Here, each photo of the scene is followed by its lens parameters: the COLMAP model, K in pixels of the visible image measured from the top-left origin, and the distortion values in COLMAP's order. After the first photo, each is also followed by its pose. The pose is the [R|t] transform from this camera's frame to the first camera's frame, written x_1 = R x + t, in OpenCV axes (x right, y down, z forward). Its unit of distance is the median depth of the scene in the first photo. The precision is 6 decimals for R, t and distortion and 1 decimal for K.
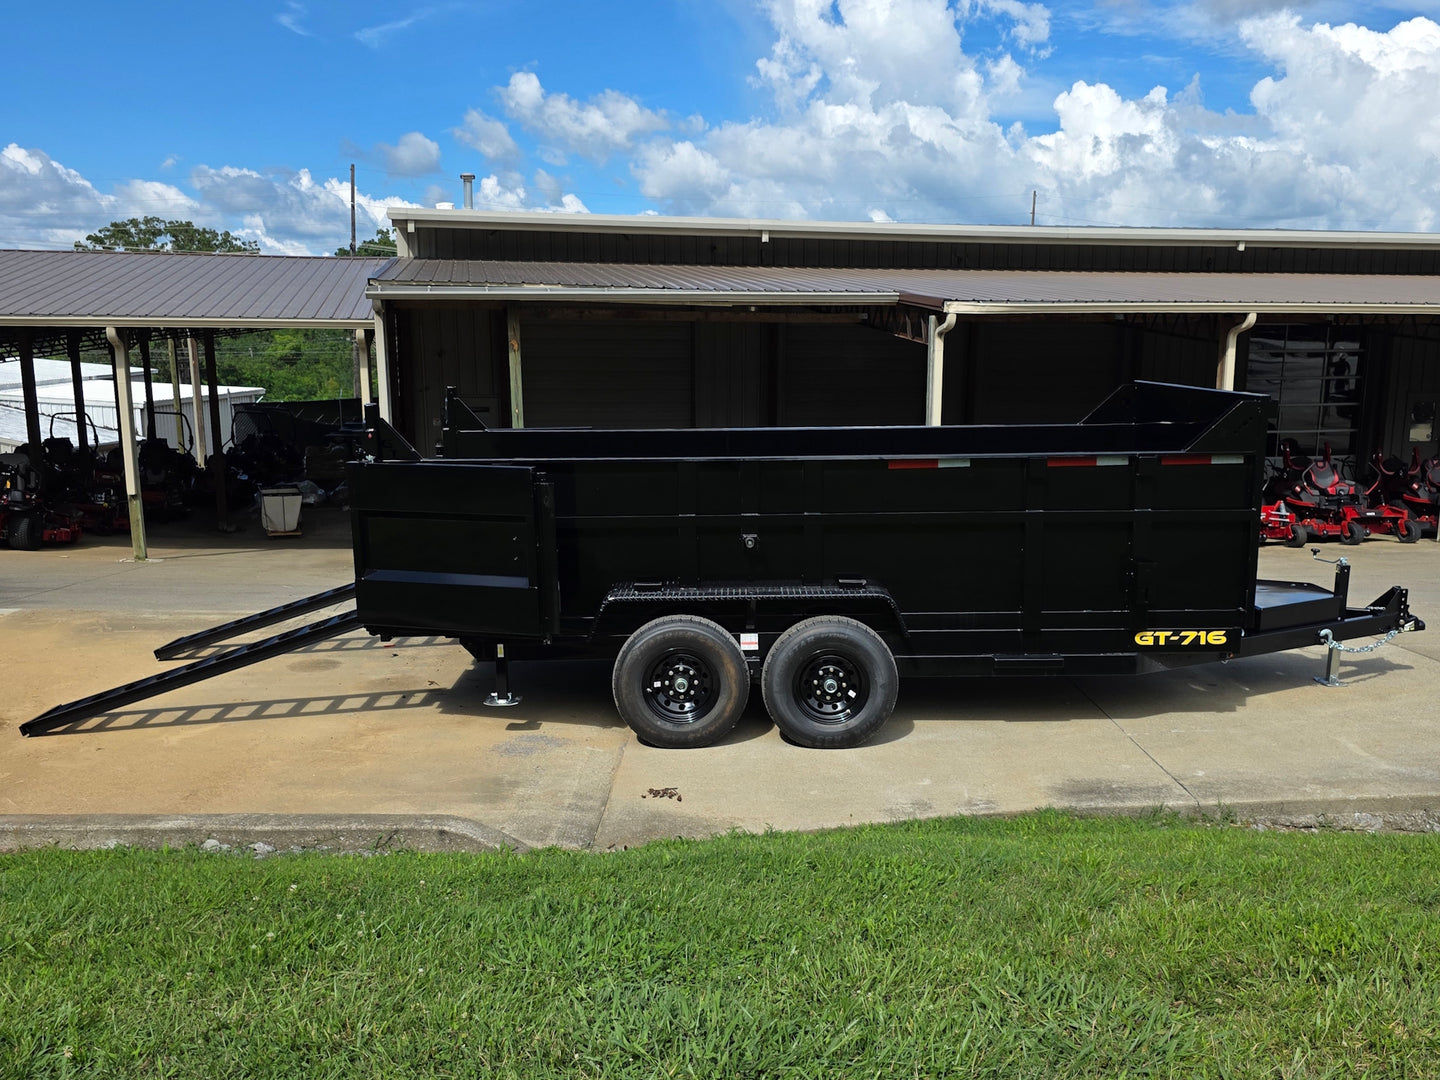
lens RADIAL K [[1285.9, 0, 773.0], [0, 1285.9, 578.0], [0, 0, 1]] dist [0.097778, -0.146655]
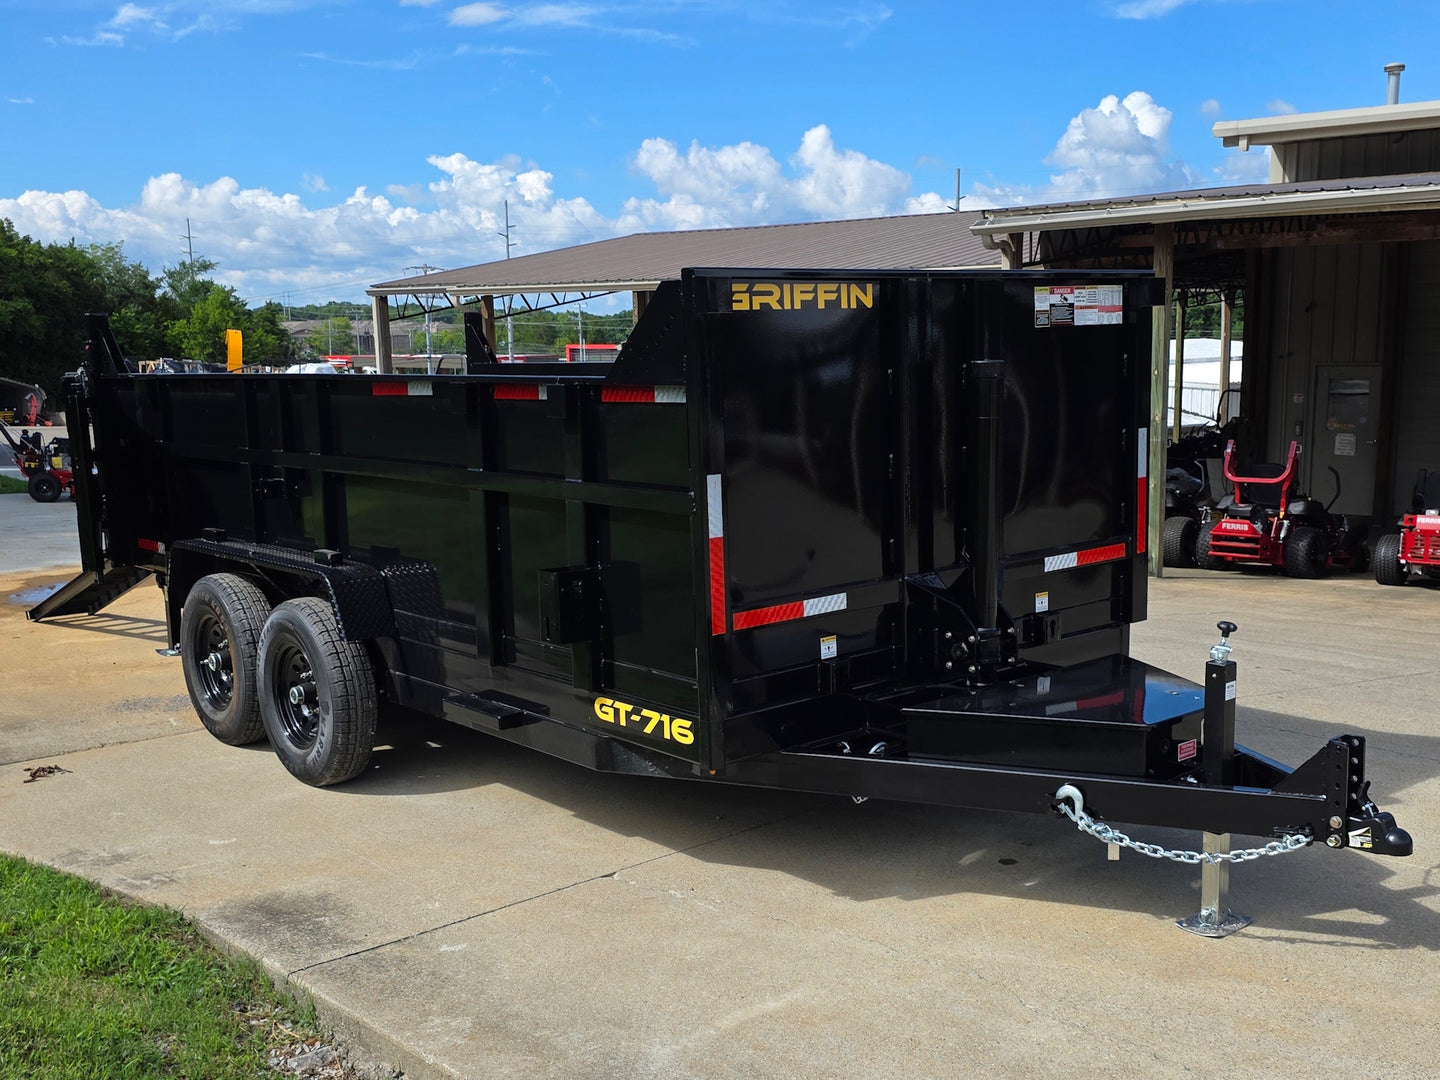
lens RADIAL K [[1526.2, 0, 780.1], [0, 1526.2, 587.7], [0, 0, 1]] dist [0.106785, -0.151439]
pose [[0.635649, 0.114346, -0.763463, 0.837732], [-0.123217, 0.991318, 0.045884, -0.045883], [0.762081, 0.064906, 0.644220, 0.624995]]
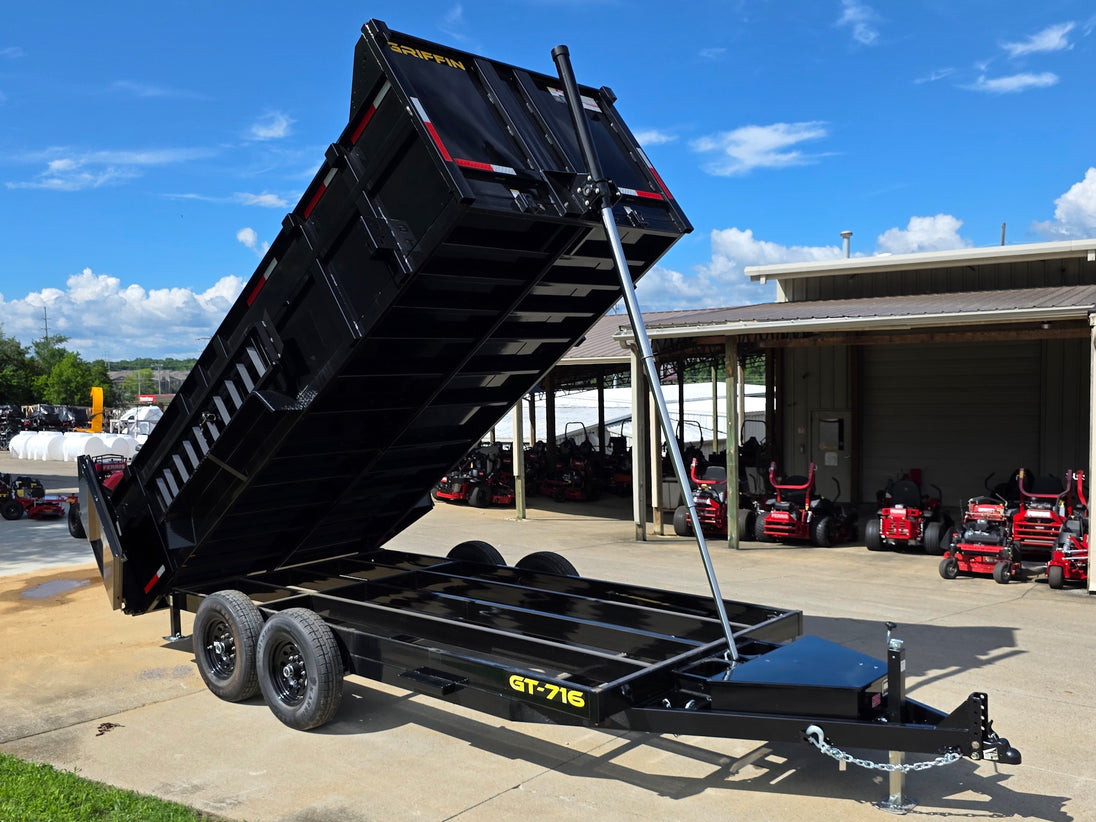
lens RADIAL K [[1000.4, 0, 534.6], [0, 1000.4, 434.4], [0, 0, 1]] dist [0.075011, -0.091597]
pose [[0.705717, 0.023497, -0.708104, 0.798328], [-0.102047, 0.992400, -0.068772, -0.081423], [0.701106, 0.120793, 0.702751, 0.483367]]
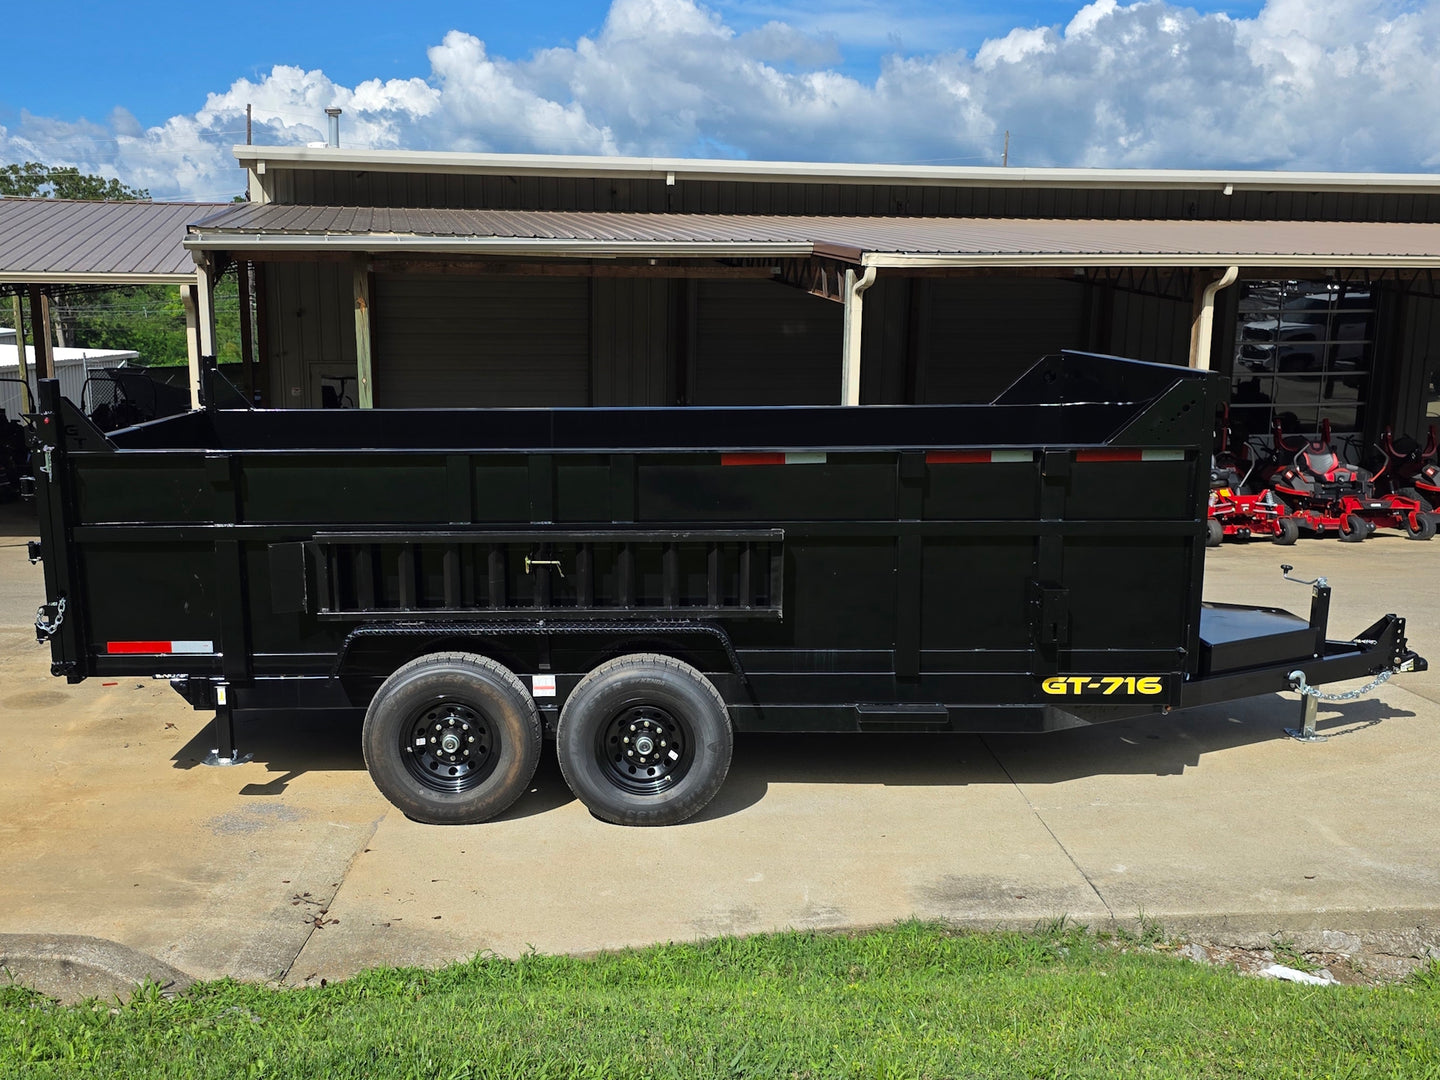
lens RADIAL K [[1419.6, 0, 676.0], [0, 1419.6, 561.4], [0, 0, 1]] dist [0.092473, -0.127161]
pose [[0.999558, 0.006478, -0.029005, 0.085248], [-0.006465, 0.999979, 0.000542, -0.026428], [0.029008, -0.000355, 0.999579, 0.142071]]
